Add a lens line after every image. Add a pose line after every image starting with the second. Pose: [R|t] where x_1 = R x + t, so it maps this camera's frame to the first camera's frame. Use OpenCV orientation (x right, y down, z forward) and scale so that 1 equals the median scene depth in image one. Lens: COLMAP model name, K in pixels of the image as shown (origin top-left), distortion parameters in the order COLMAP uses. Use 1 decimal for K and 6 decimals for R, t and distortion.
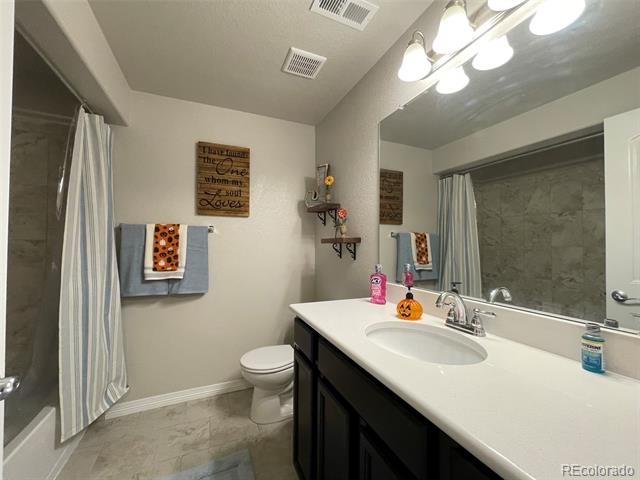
lens RADIAL K [[256.0, 0, 314.3], [0, 256.0, 237.6], [0, 0, 1]] dist [0.000305, 0.000036]
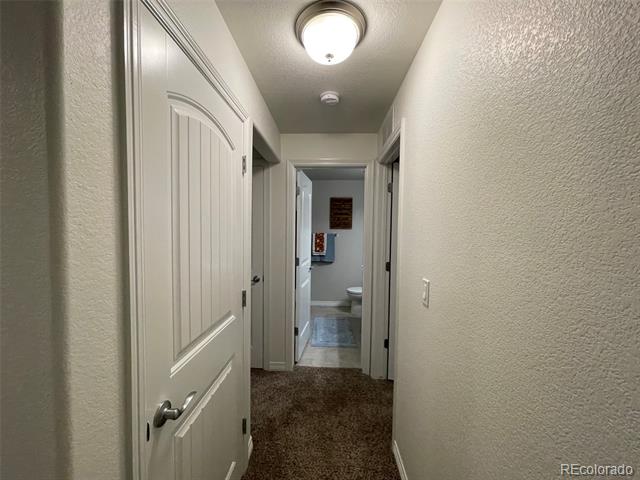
lens RADIAL K [[256.0, 0, 318.1], [0, 256.0, 240.0], [0, 0, 1]] dist [0.000305, 0.000036]
pose [[0.902850, 0.026712, -0.429124, 0.455825], [0.002079, 0.997785, 0.066484, -0.145420], [0.429950, -0.060918, 0.900795, -1.184923]]
